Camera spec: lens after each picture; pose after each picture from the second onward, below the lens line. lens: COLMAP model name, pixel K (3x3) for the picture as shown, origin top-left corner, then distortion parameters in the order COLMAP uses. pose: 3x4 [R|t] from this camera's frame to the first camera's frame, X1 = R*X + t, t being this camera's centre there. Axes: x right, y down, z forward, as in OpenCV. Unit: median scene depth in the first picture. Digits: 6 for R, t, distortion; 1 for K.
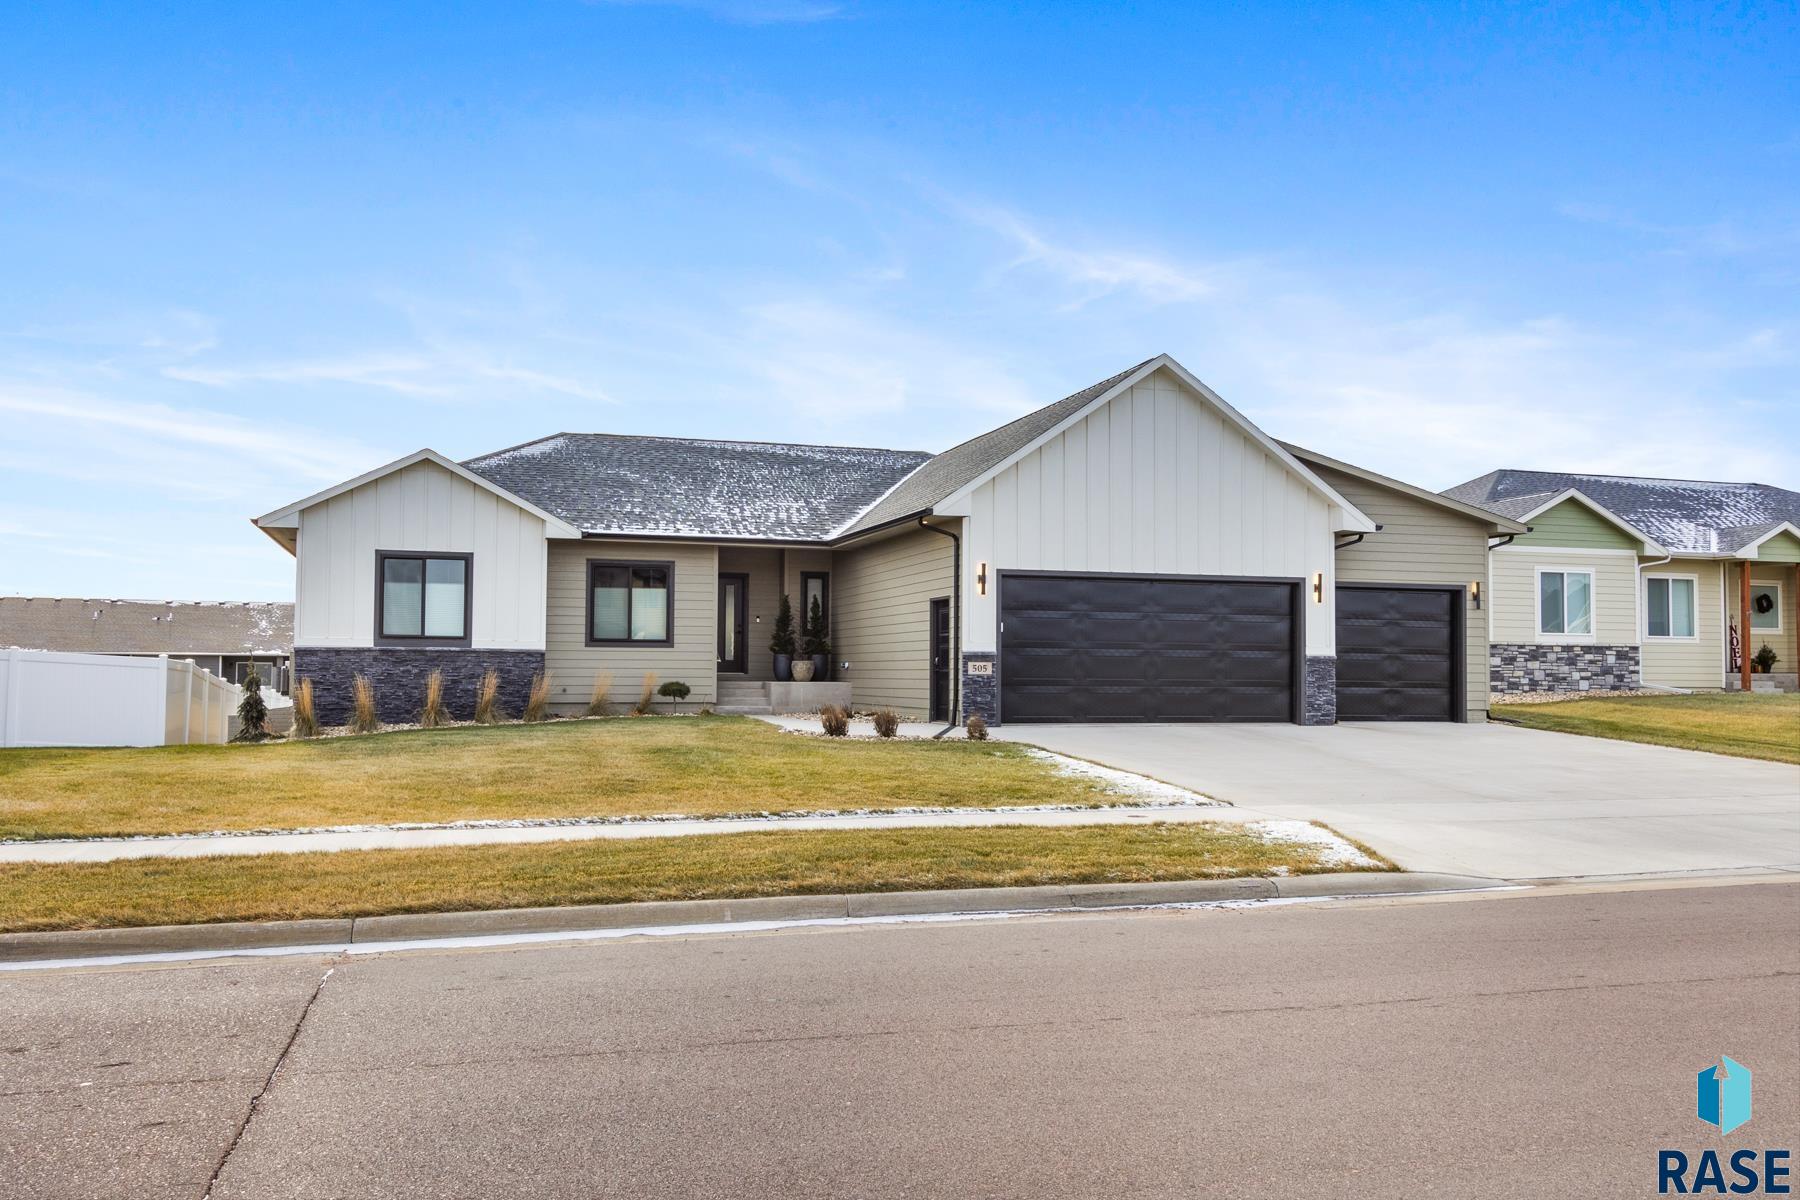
lens RADIAL K [[1476.5, 0, 900.0], [0, 1476.5, 600.0], [0, 0, 1]] dist [0.002702, 0.000144]
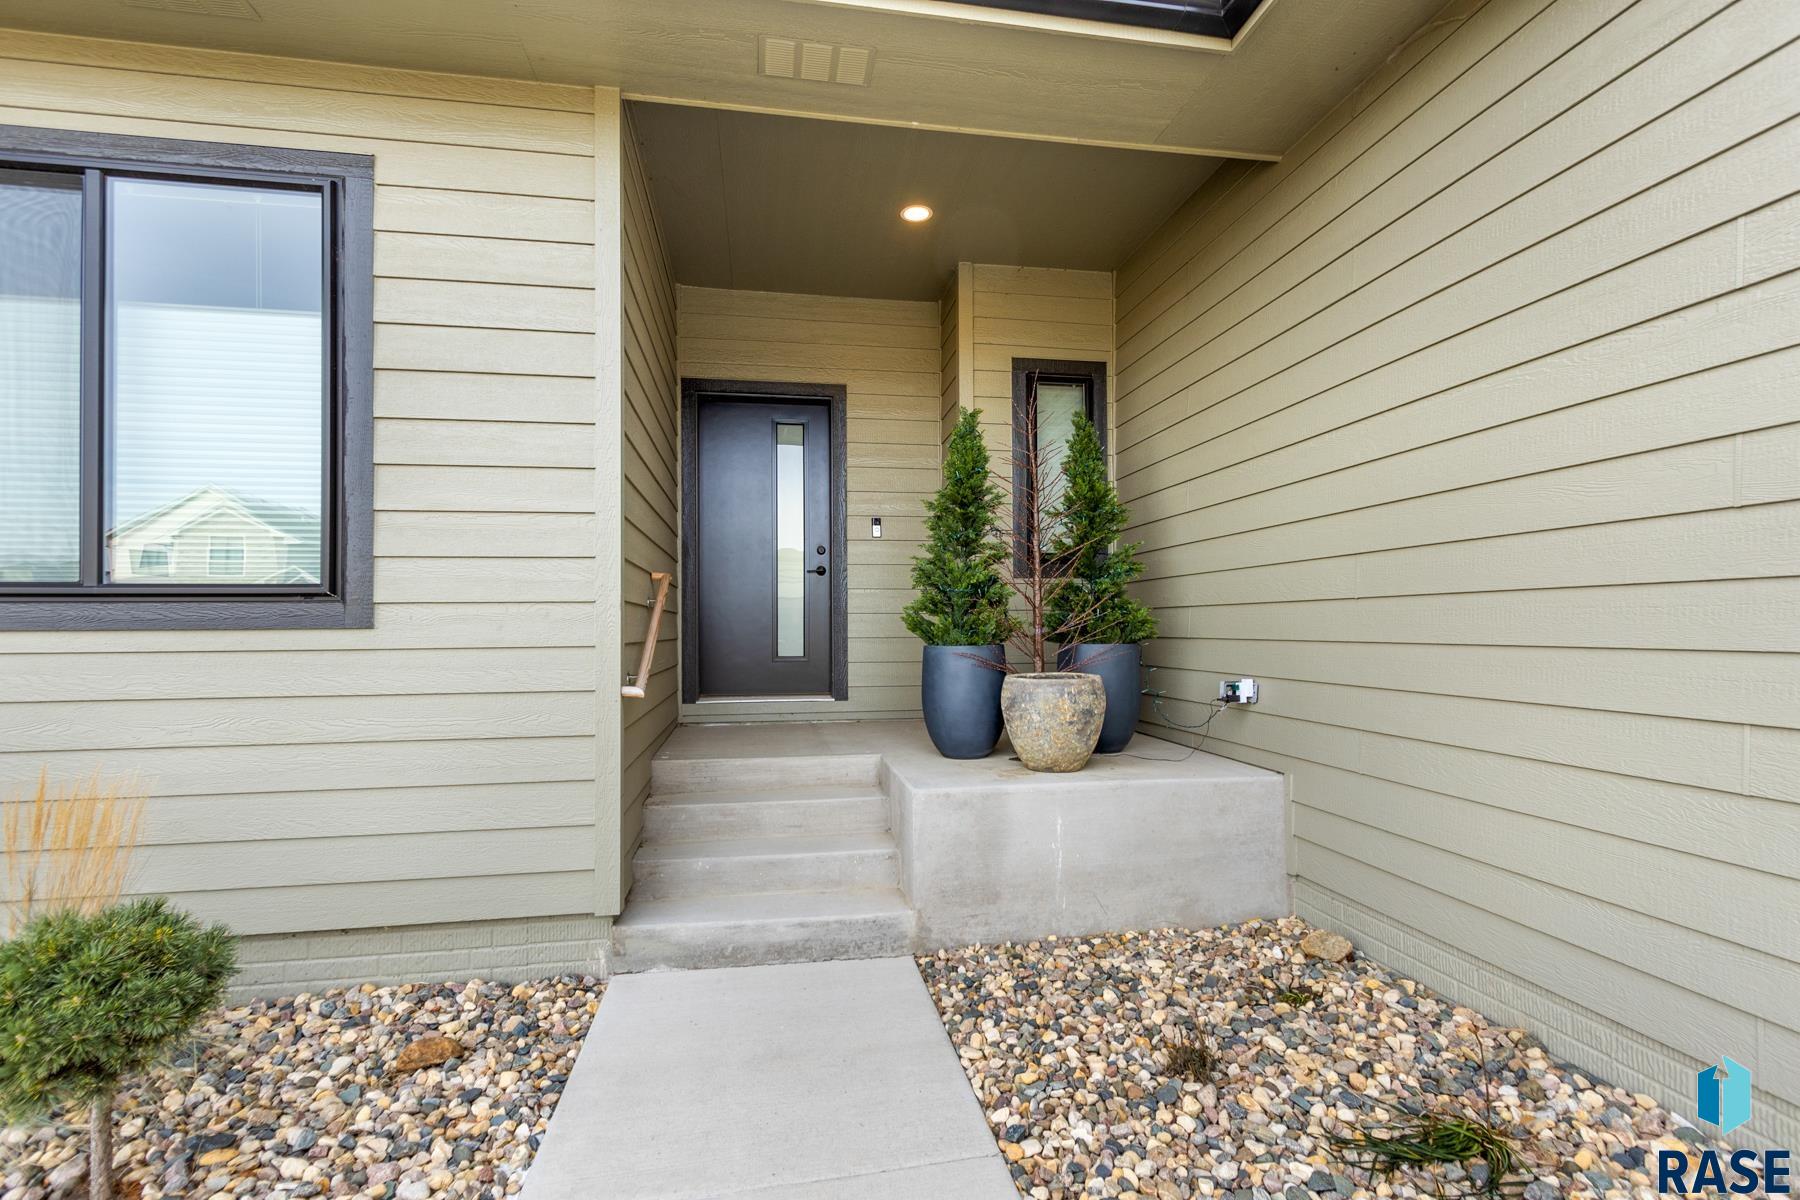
lens RADIAL K [[810.5, 0, 876.1], [0, 810.5, 626.0], [0, 0, 1]] dist [0.044778, 0.000062]
pose [[0.987318, -0.009643, -0.158464, -0.079841], [0.017053, 0.998820, 0.045467, 0.030103], [0.157839, -0.047593, 0.986317, 0.961600]]
